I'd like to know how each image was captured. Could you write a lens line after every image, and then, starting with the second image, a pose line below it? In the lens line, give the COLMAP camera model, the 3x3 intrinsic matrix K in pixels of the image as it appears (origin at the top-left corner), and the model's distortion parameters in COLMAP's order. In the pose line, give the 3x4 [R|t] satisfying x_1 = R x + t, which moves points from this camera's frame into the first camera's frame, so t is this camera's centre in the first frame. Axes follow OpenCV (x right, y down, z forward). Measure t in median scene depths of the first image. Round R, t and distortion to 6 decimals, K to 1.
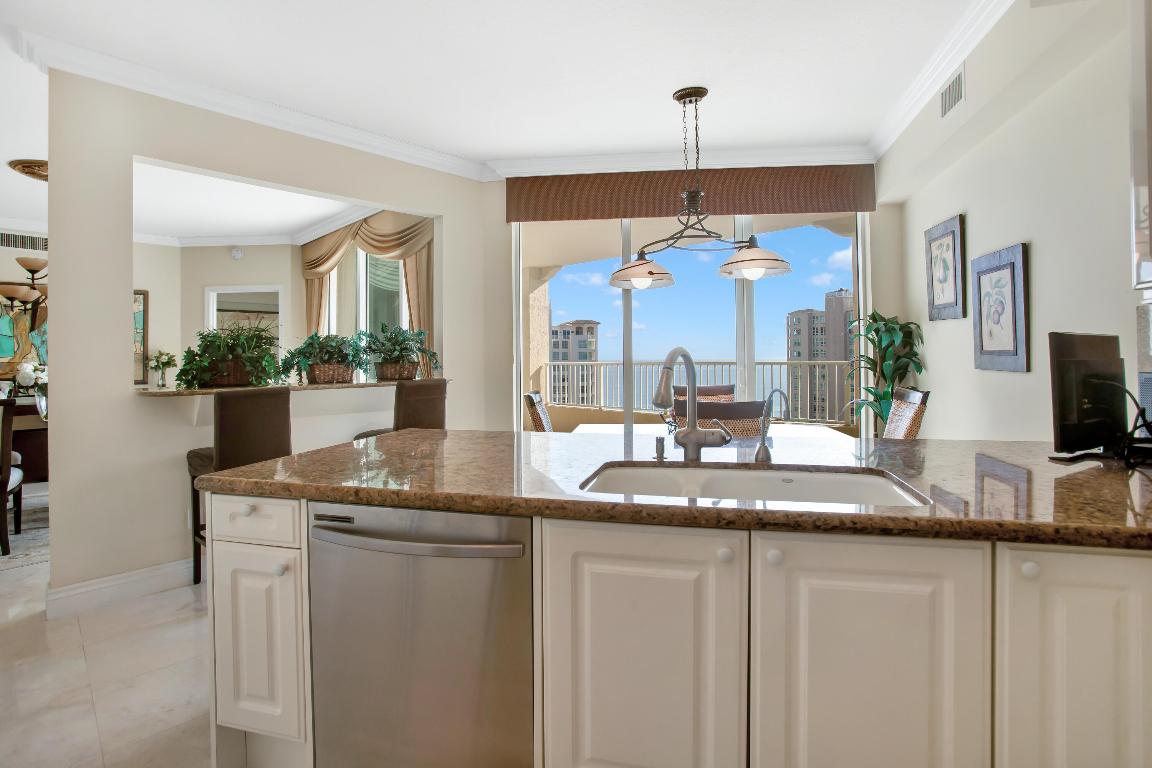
lens RADIAL K [[534.8, 0, 580.8], [0, 534.8, 353.8], [0, 0, 1]] dist [-0.075198, 0.026019]
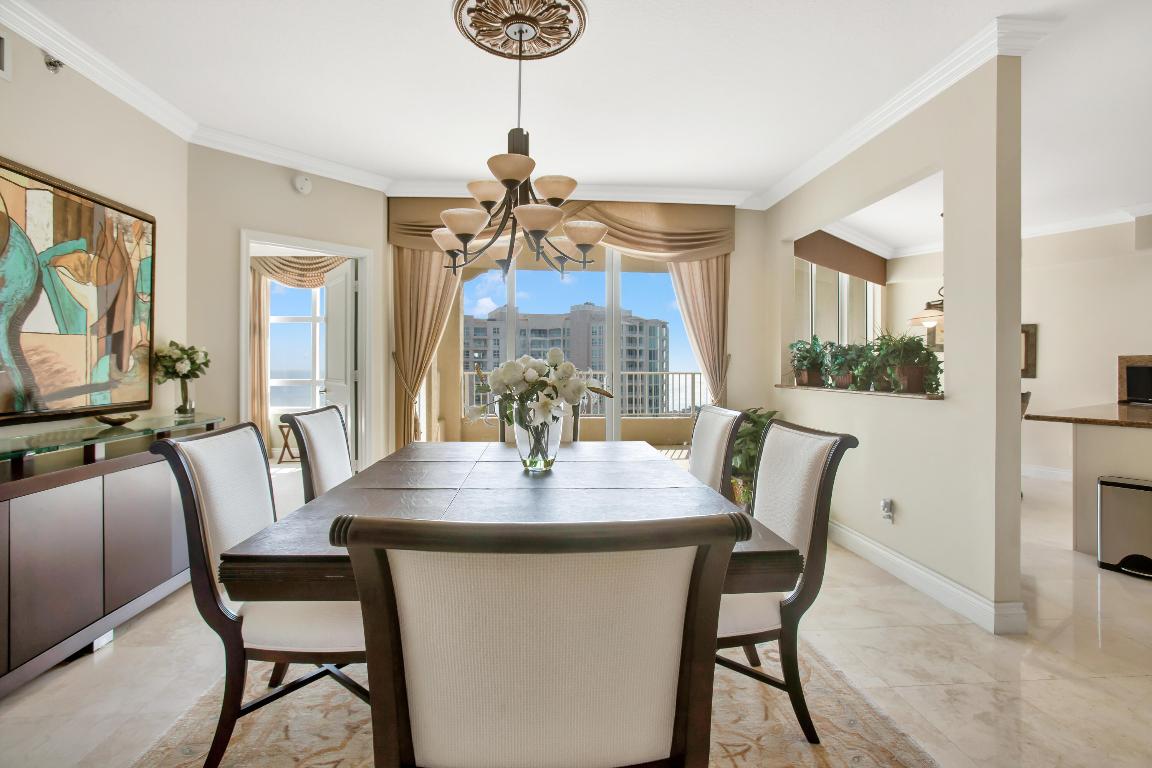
lens RADIAL K [[540.9, 0, 573.0], [0, 540.9, 376.4], [0, 0, 1]] dist [-0.072942, 0.027260]
pose [[0.675508, 0.002808, 0.737347, -1.593212], [-0.014442, 0.999851, 0.009423, 0.029218], [-0.737211, -0.017014, 0.675448, 0.639980]]
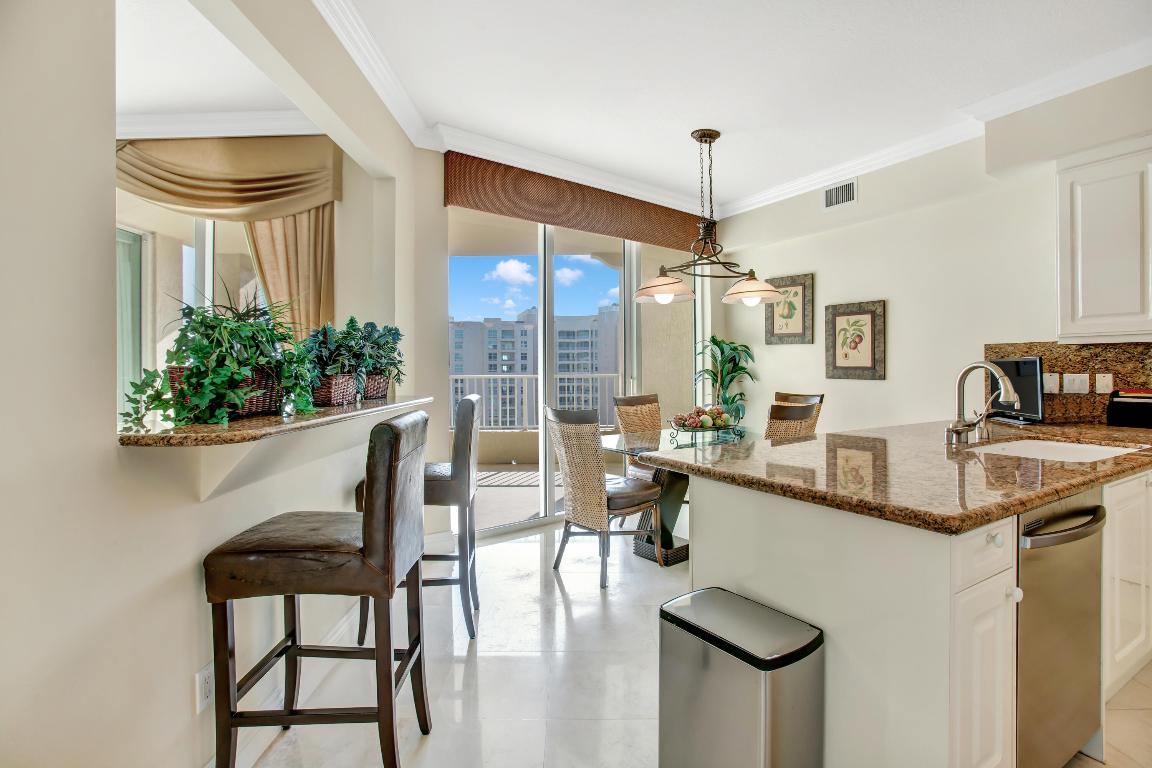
lens RADIAL K [[543.2, 0, 574.4], [0, 543.2, 363.7], [0, 0, 1]] dist [-0.072786, 0.033724]
pose [[0.722551, 0.013738, 0.691181, -0.666528], [-0.003113, 0.999857, -0.016619, 0.014909], [-0.691310, 0.009856, 0.722491, 0.313307]]
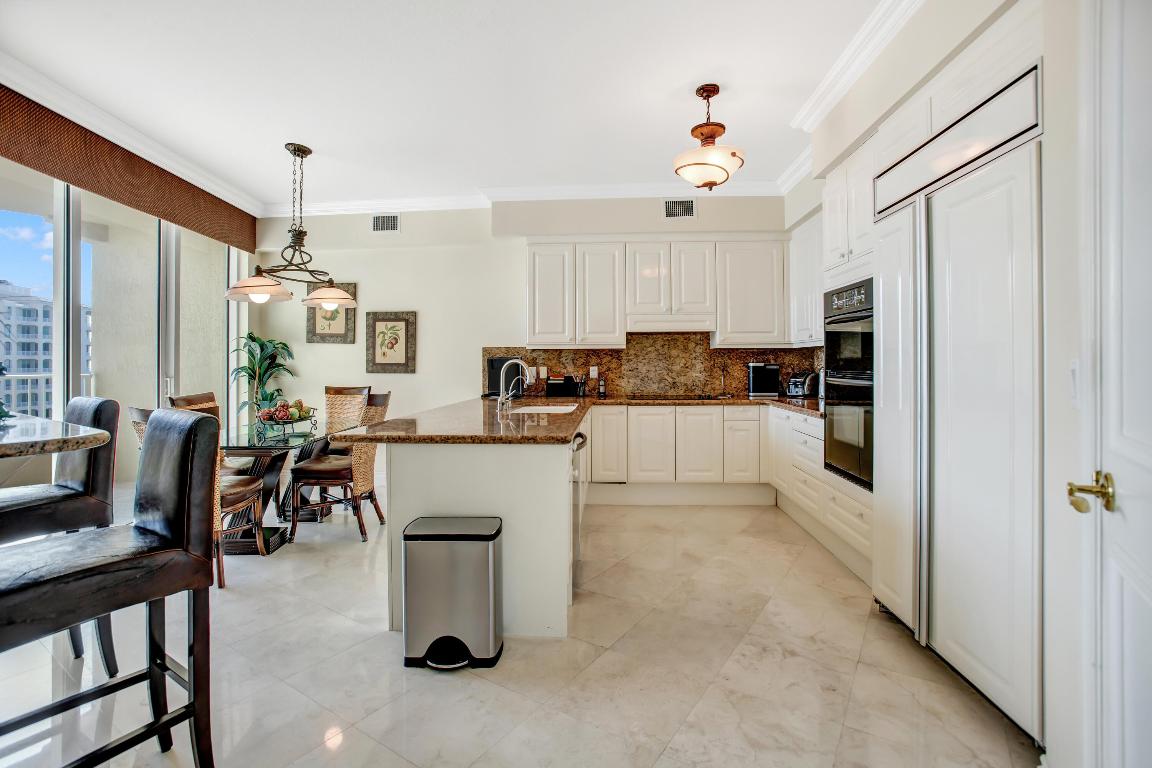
lens RADIAL K [[543.2, 0, 574.4], [0, 543.2, 363.7], [0, 0, 1]] dist [-0.072786, 0.033724]
pose [[-0.166221, 0.008628, 0.986051, -0.944768], [0.011506, 0.999911, -0.006810, 0.017435], [-0.986021, 0.010213, -0.166305, 0.489218]]
